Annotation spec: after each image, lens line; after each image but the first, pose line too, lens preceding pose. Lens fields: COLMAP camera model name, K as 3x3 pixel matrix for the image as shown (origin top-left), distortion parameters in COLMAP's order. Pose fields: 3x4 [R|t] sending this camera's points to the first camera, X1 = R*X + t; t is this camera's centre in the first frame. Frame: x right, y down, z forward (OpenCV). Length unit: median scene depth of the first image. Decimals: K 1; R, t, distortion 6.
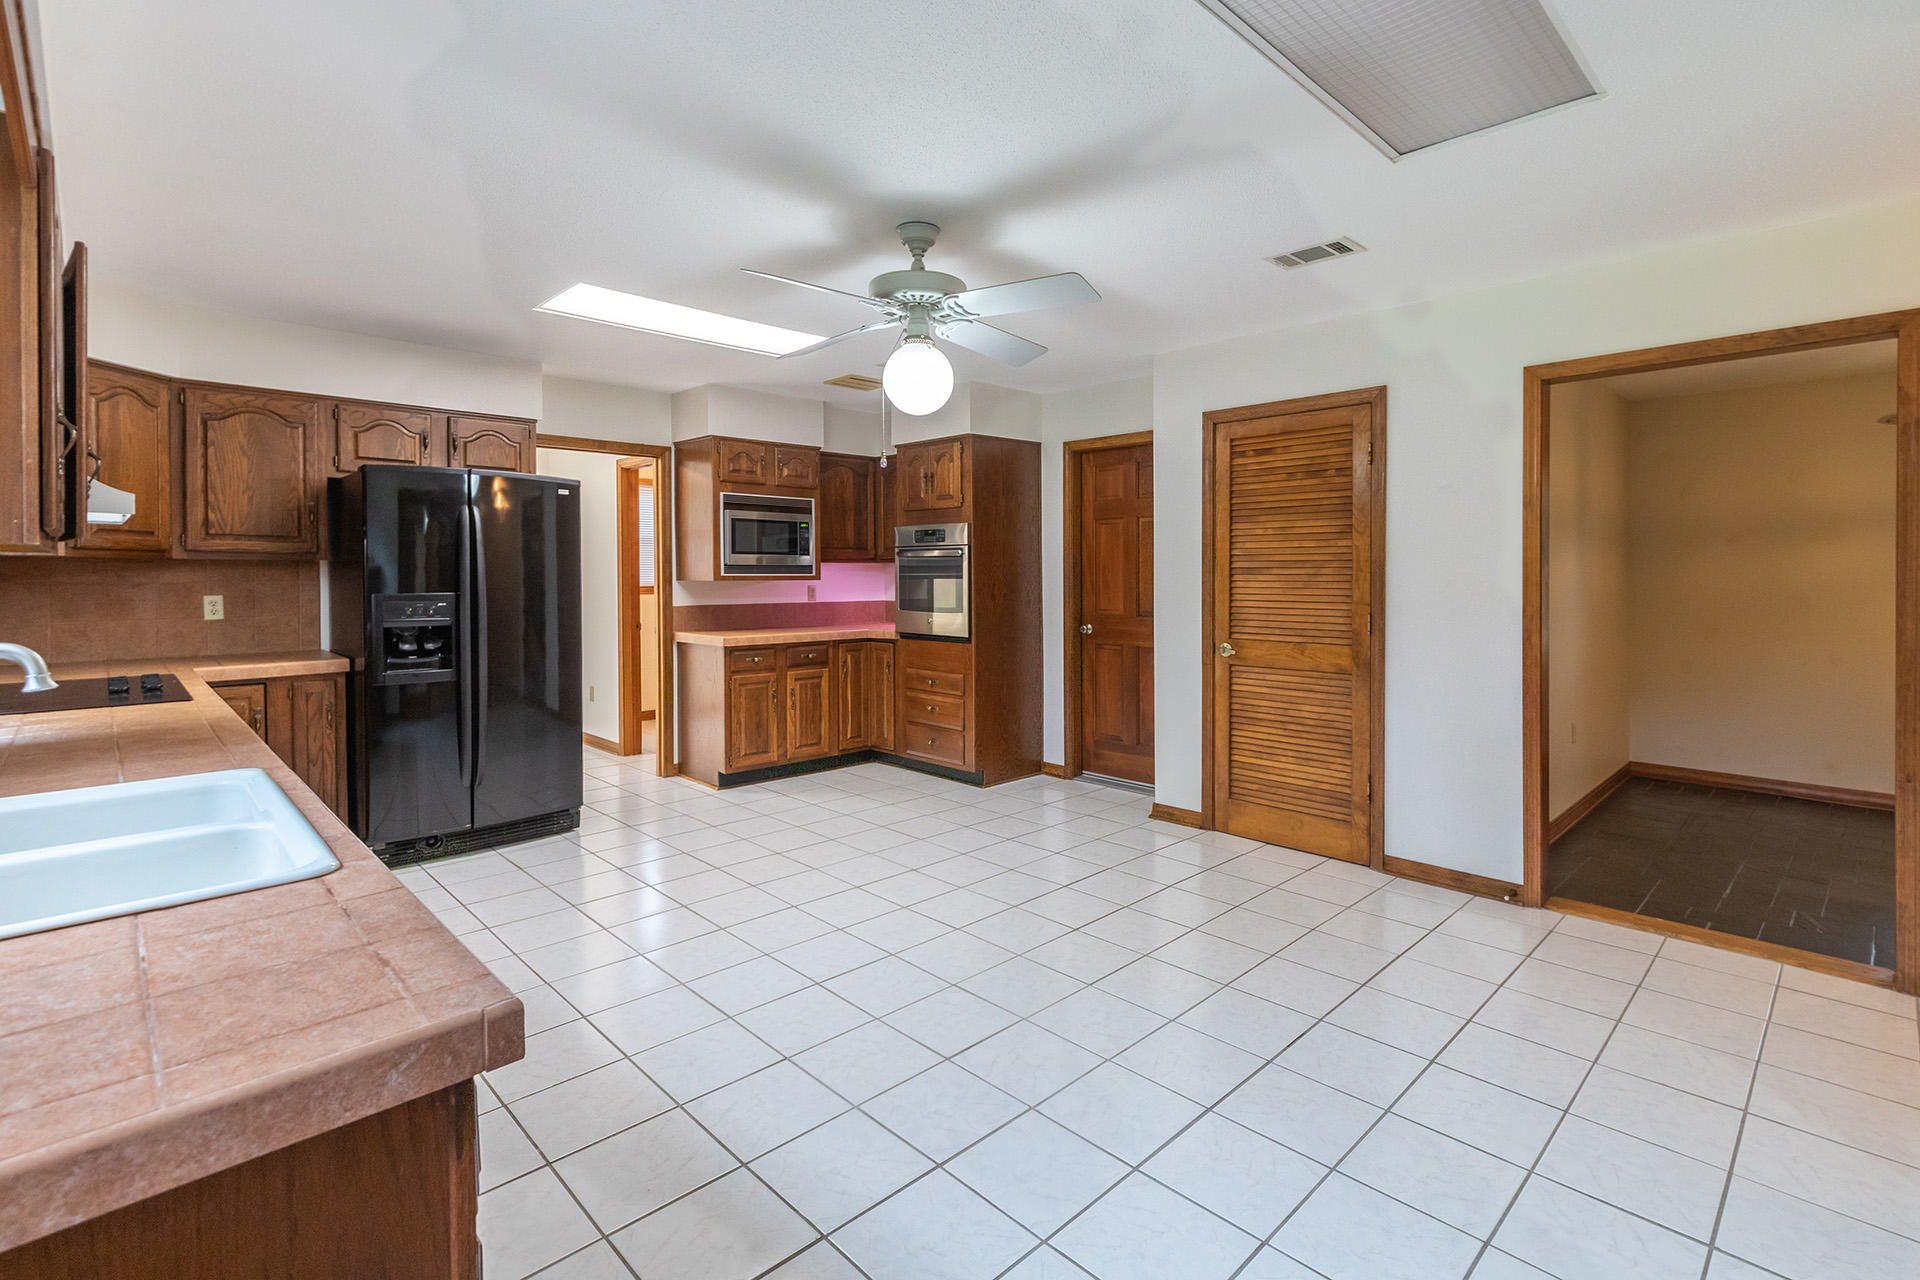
lens RADIAL K [[885.0, 0, 964.3], [0, 885.0, 572.3], [0, 0, 1]] dist [0.001161, 0.000169]
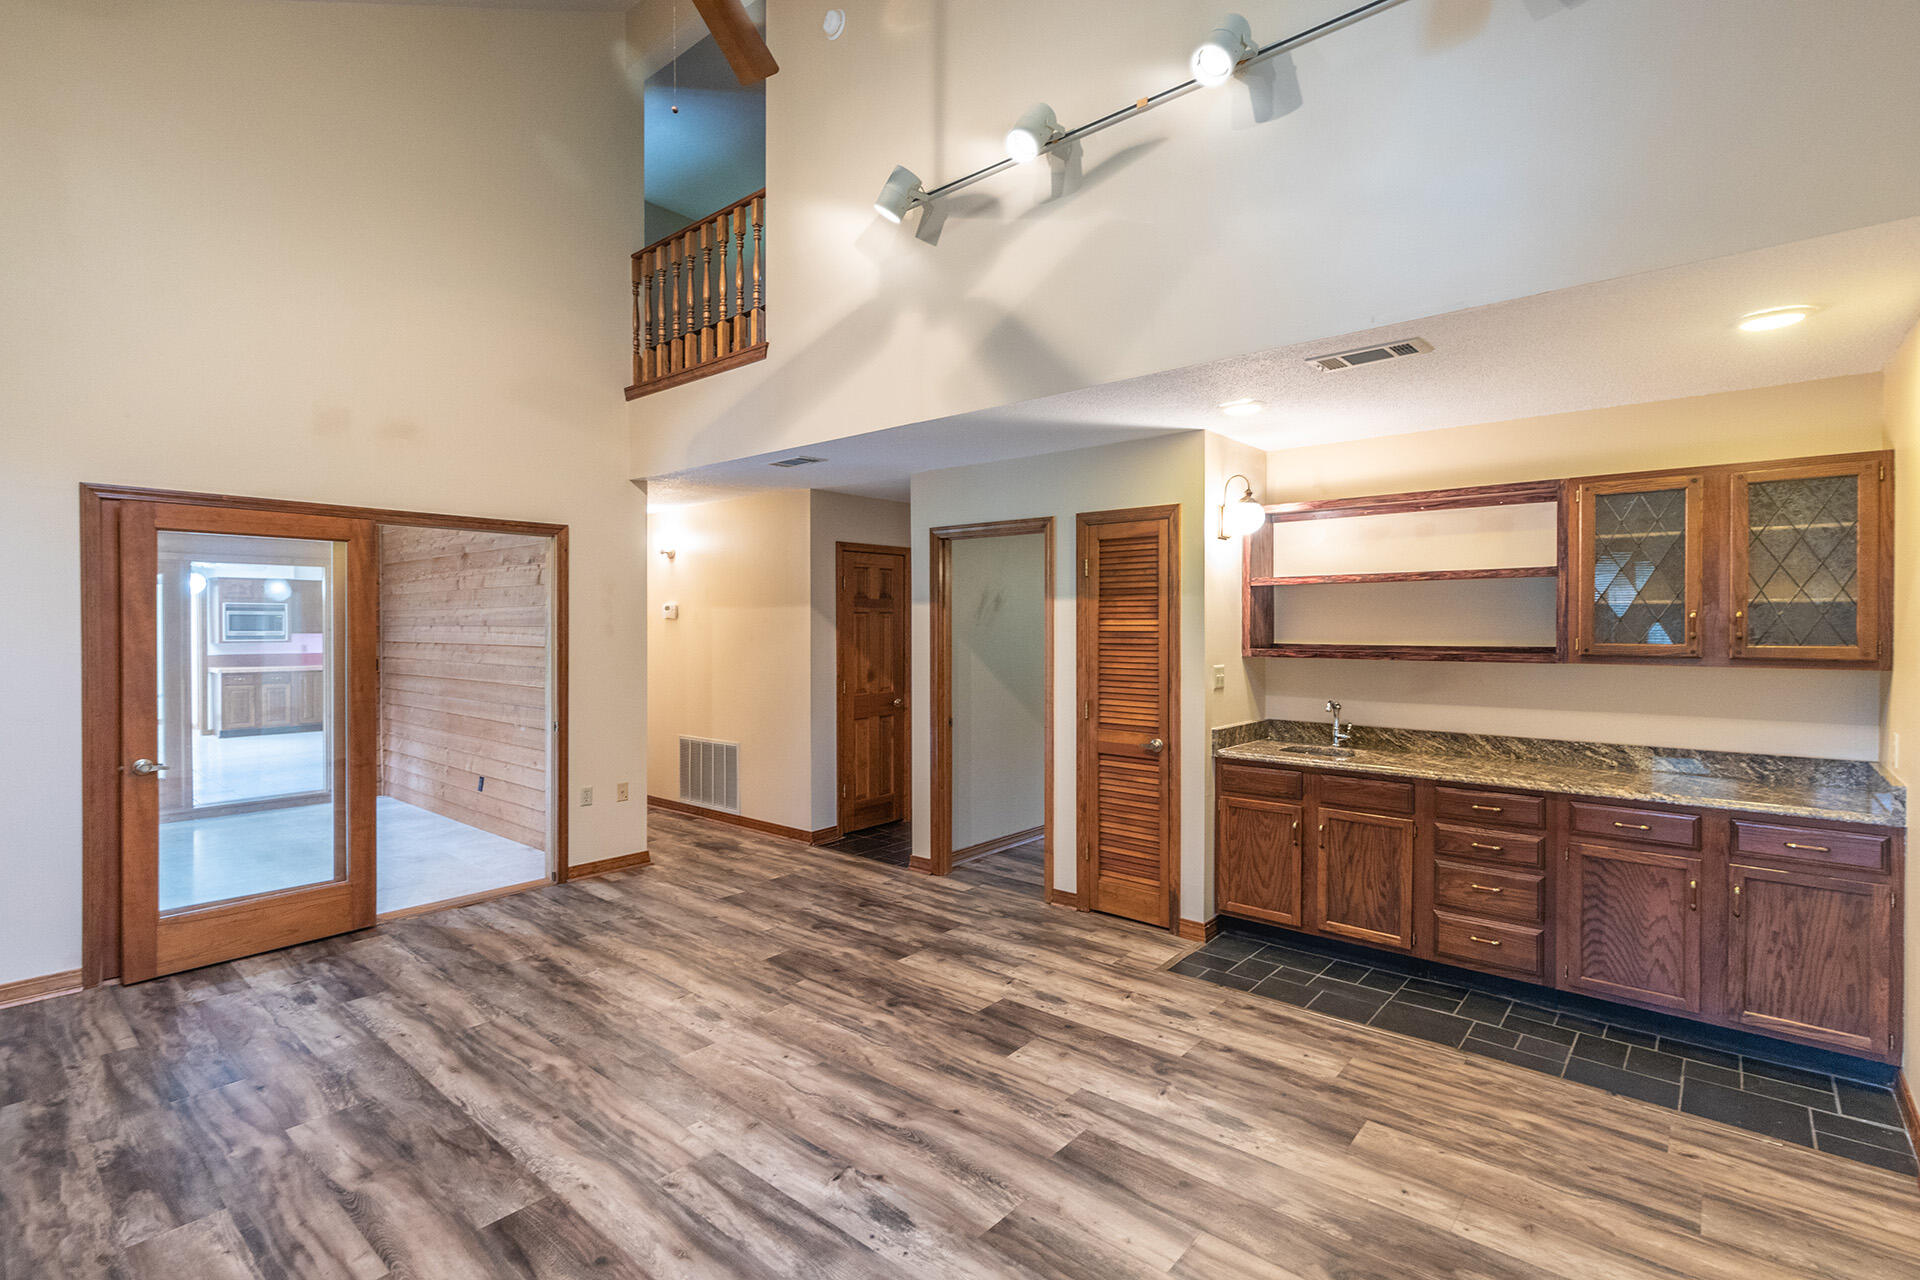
lens RADIAL K [[891.4, 0, 954.4], [0, 891.4, 624.4], [0, 0, 1]] dist [-0.000553, 0.000043]
pose [[0.995741, 0.001804, 0.092172, 1.584512], [-0.001906, 0.999998, 0.001027, -0.051107], [-0.092170, -0.001199, 0.995743, -1.629933]]
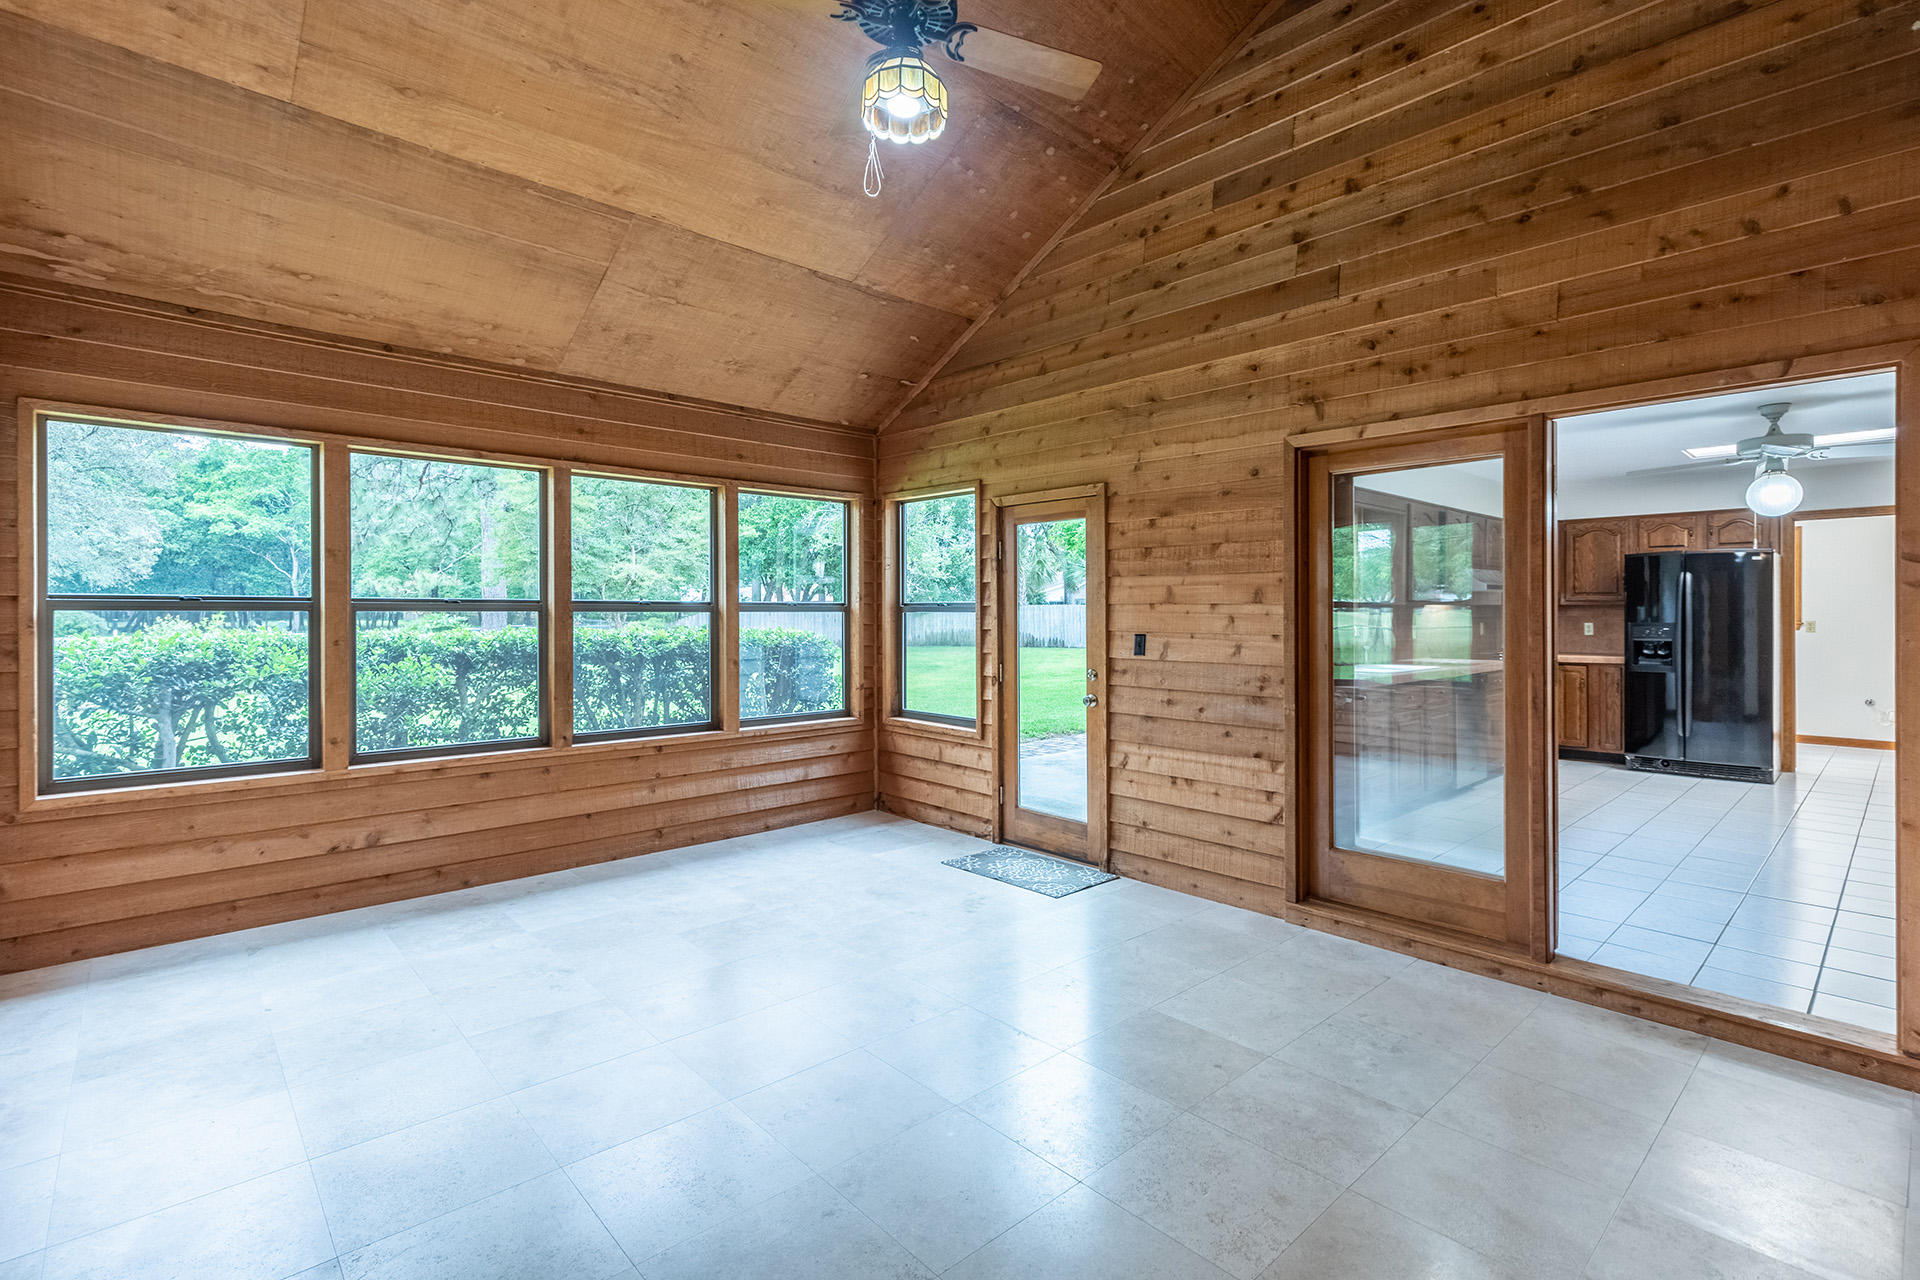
lens RADIAL K [[891.4, 0, 954.4], [0, 891.4, 624.4], [0, 0, 1]] dist [-0.000553, 0.000043]
pose [[-0.031611, 0.017836, -0.999341, 1.097122], [-0.003318, 0.999833, 0.017949, -0.001247], [0.999495, 0.003884, -0.031546, -0.327701]]
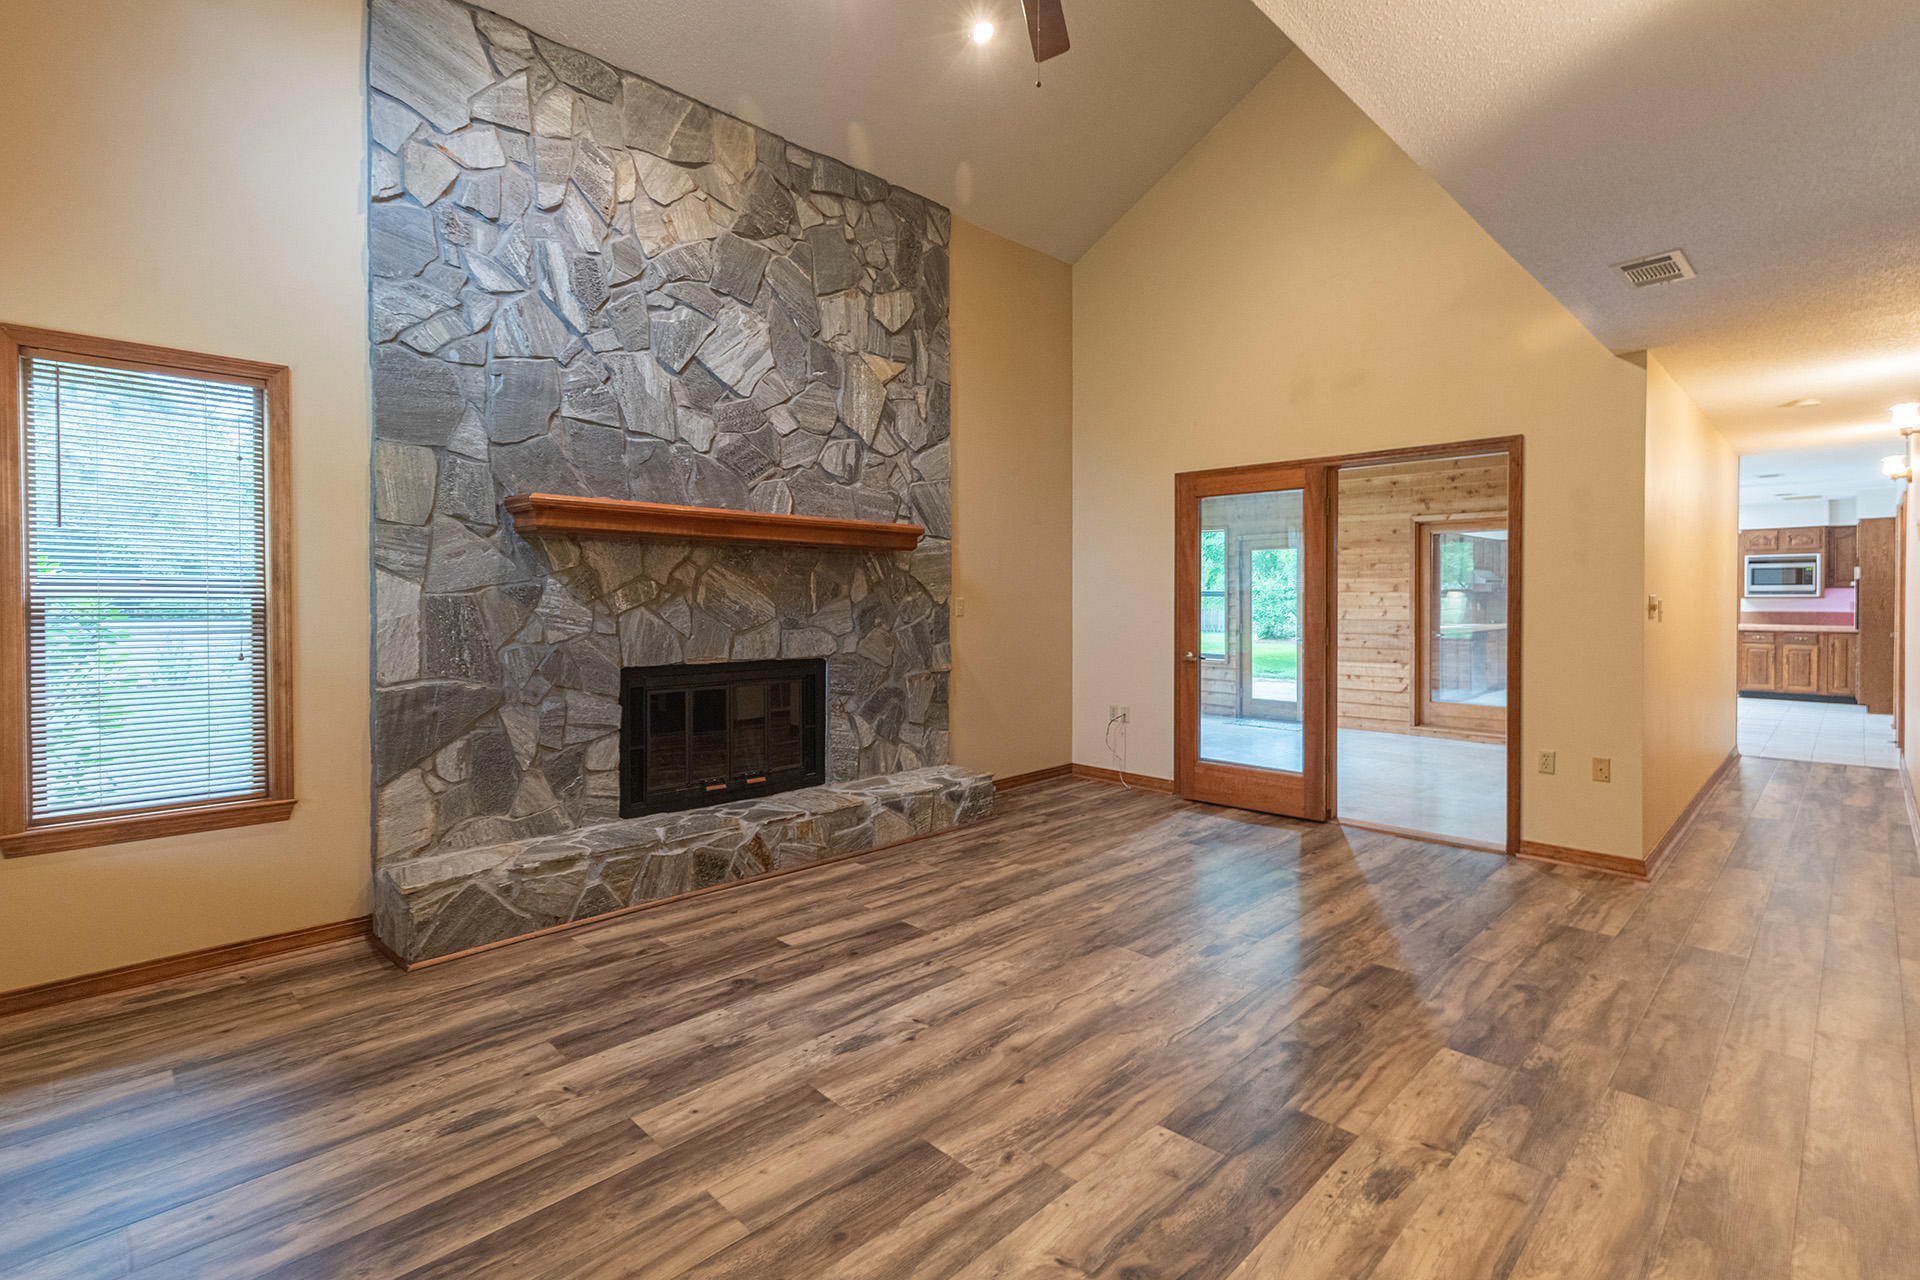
lens RADIAL K [[891.4, 0, 954.4], [0, 891.4, 624.4], [0, 0, 1]] dist [-0.000553, 0.000043]
pose [[0.009688, 0.035236, -0.999332, 2.167593], [0.000192, 0.999379, 0.035240, -0.004898], [0.999953, -0.000533, 0.009675, -1.058435]]
